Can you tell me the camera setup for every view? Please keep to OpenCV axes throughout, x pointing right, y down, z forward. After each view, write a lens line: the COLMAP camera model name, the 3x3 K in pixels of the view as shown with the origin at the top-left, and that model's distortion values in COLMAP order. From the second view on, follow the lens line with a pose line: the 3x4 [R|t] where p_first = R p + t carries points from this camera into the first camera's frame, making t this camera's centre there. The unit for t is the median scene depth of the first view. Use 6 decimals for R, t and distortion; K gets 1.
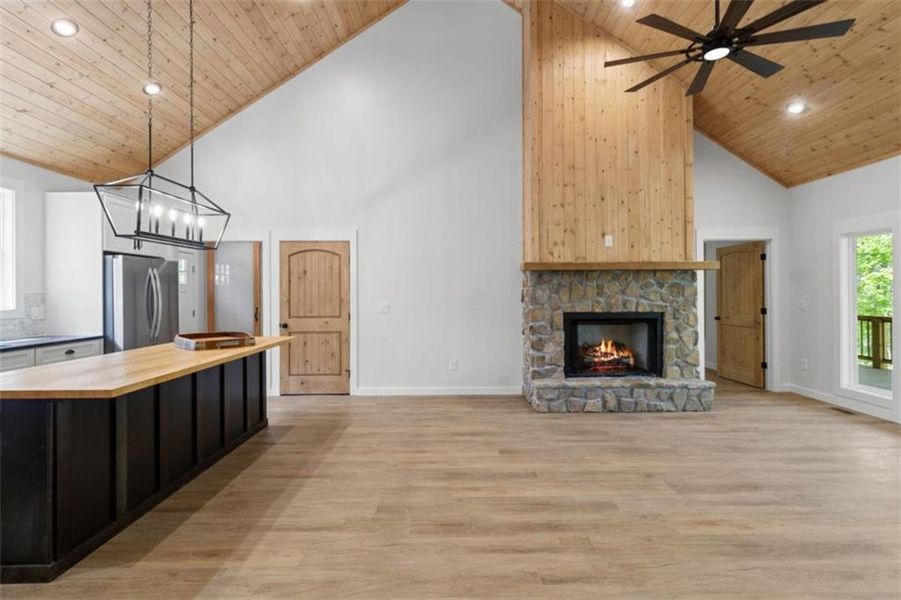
lens RADIAL K [[417.9, 0, 455.7], [0, 417.9, 290.8], [0, 0, 1]] dist [0.002336, 0.002399]
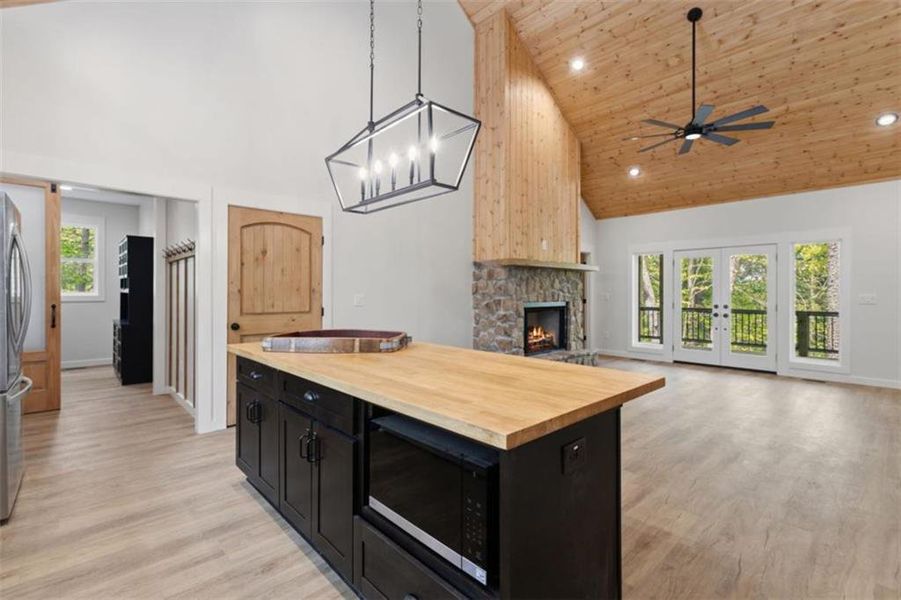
lens RADIAL K [[417.9, 0, 455.2], [0, 417.9, 291.9], [0, 0, 1]] dist [0.002336, 0.002399]
pose [[0.735864, 0.008386, 0.677077, -0.681779], [-0.009327, 0.999954, -0.002249, 0.026326], [-0.677065, -0.004660, 0.735909, 0.260369]]
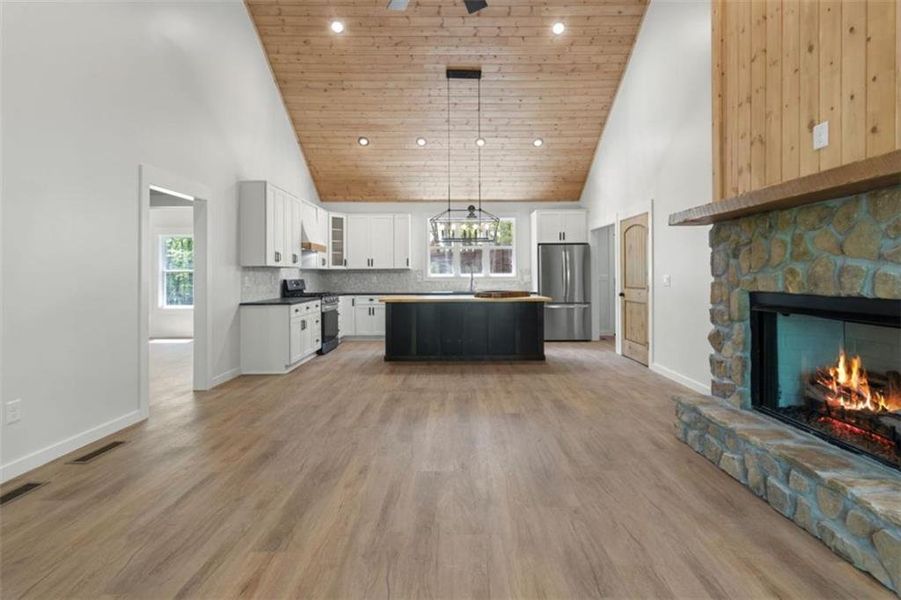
lens RADIAL K [[417.9, 0, 454.1], [0, 417.9, 276.9], [0, 0, 1]] dist [0.002336, 0.002399]
pose [[-0.010651, 0.007360, -0.999916, 0.823561], [0.010871, 0.999915, 0.007244, 0.024045], [0.999884, -0.010793, -0.010730, 0.615349]]
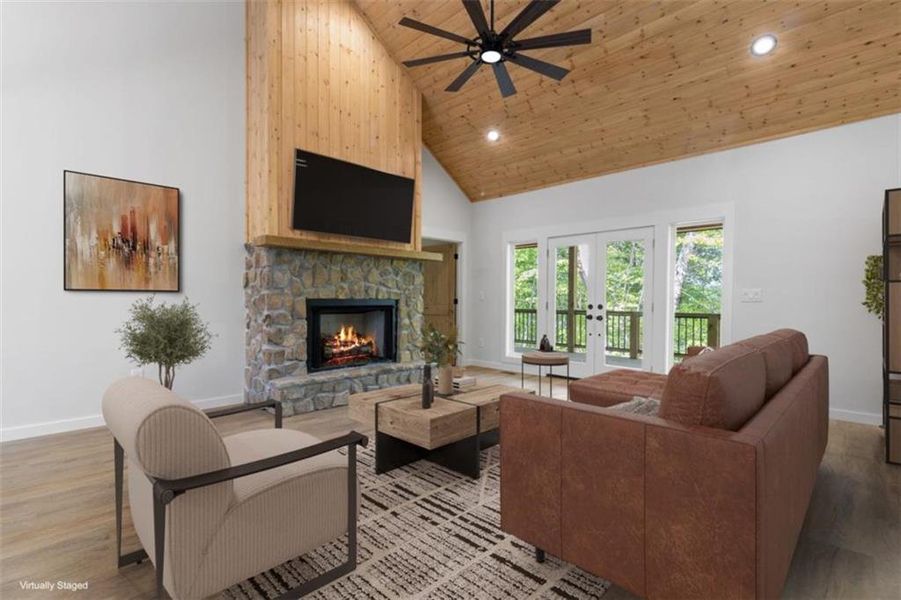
lens RADIAL K [[417.9, 0, 460.6], [0, 417.9, 306.2], [0, 0, 1]] dist [0.002336, 0.002399]
pose [[0.702808, -0.005109, 0.711361, -0.135800], [-0.013518, 0.999698, 0.020536, 0.044730], [-0.711251, -0.024049, 0.702527, 0.157667]]
